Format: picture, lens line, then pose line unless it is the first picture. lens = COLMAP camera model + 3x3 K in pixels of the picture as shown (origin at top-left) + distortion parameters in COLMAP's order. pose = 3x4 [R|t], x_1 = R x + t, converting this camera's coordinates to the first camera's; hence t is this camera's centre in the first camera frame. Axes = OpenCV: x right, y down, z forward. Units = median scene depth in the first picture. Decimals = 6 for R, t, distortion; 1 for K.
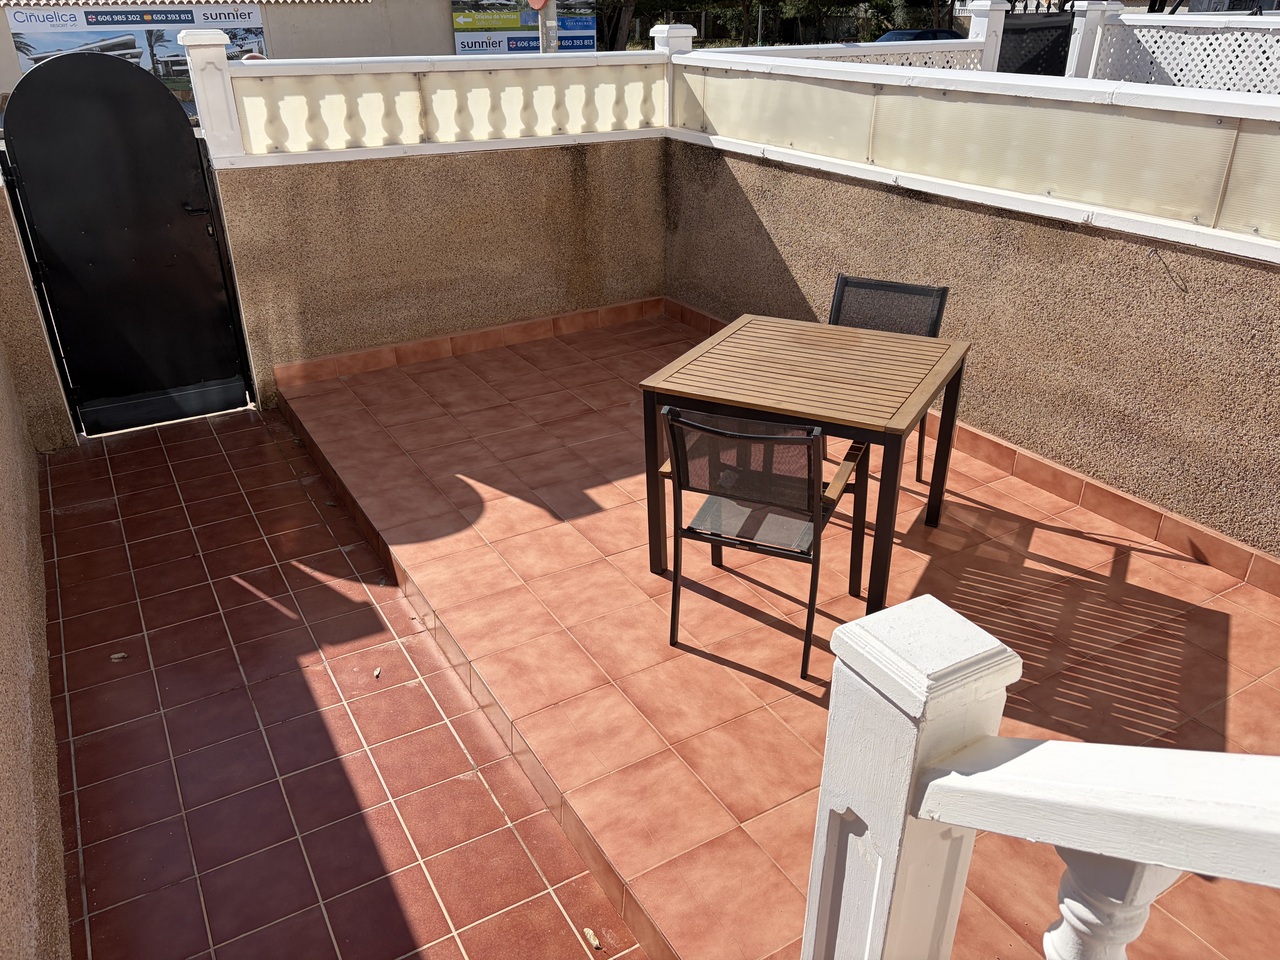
lens RADIAL K [[980.0, 0, 644.8], [0, 980.0, 485.4], [0, 0, 1]] dist [0.045483, -0.036966]
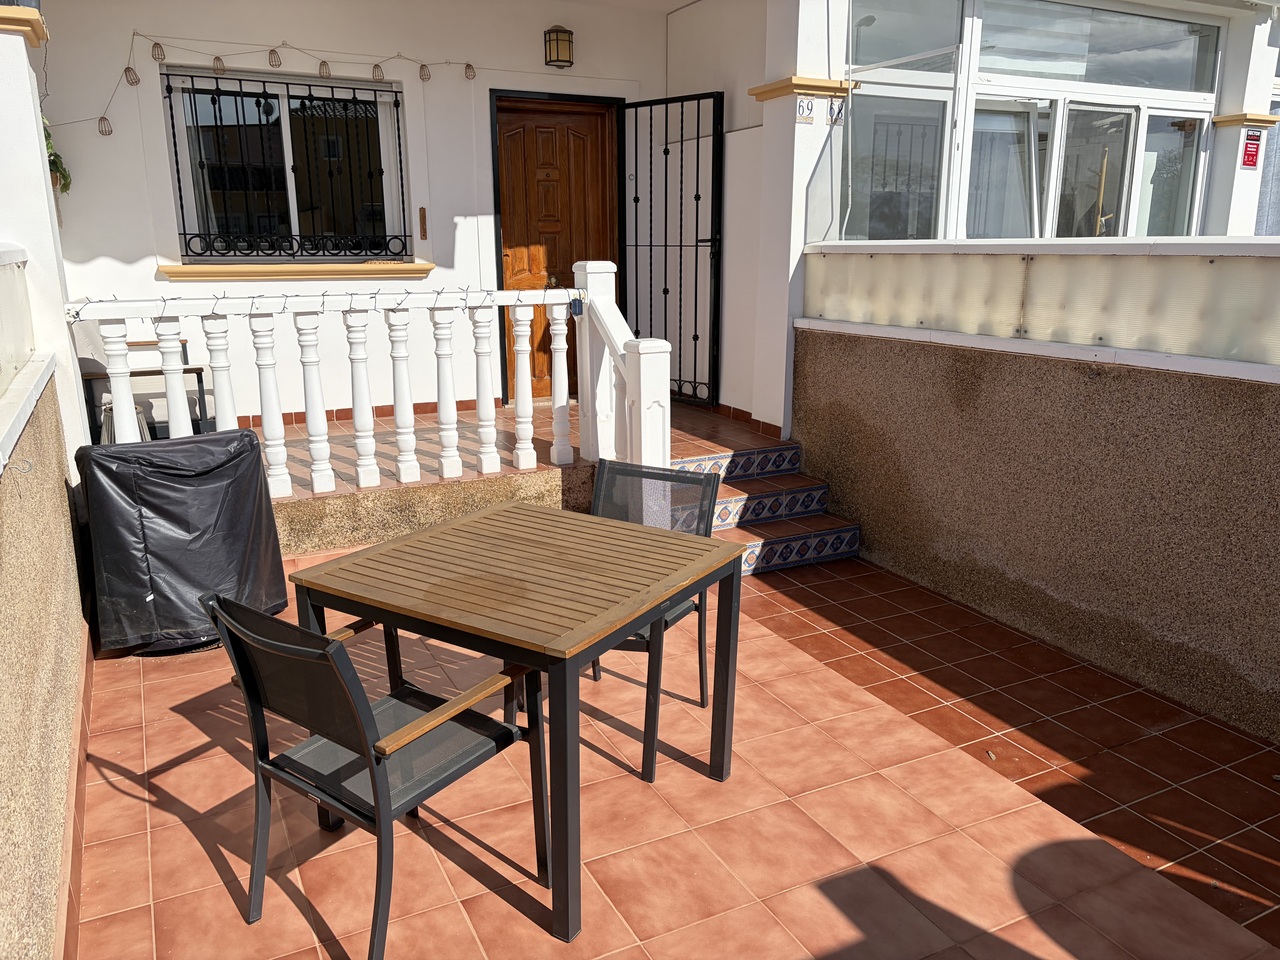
lens RADIAL K [[960.5, 0, 645.1], [0, 960.5, 482.4], [0, 0, 1]] dist [0.073162, -0.072654]
pose [[-0.998857, -0.002637, 0.047718, 0.026598], [0.028925, 0.761474, 0.647550, -0.424684], [-0.038044, 0.648191, -0.760527, 0.977998]]
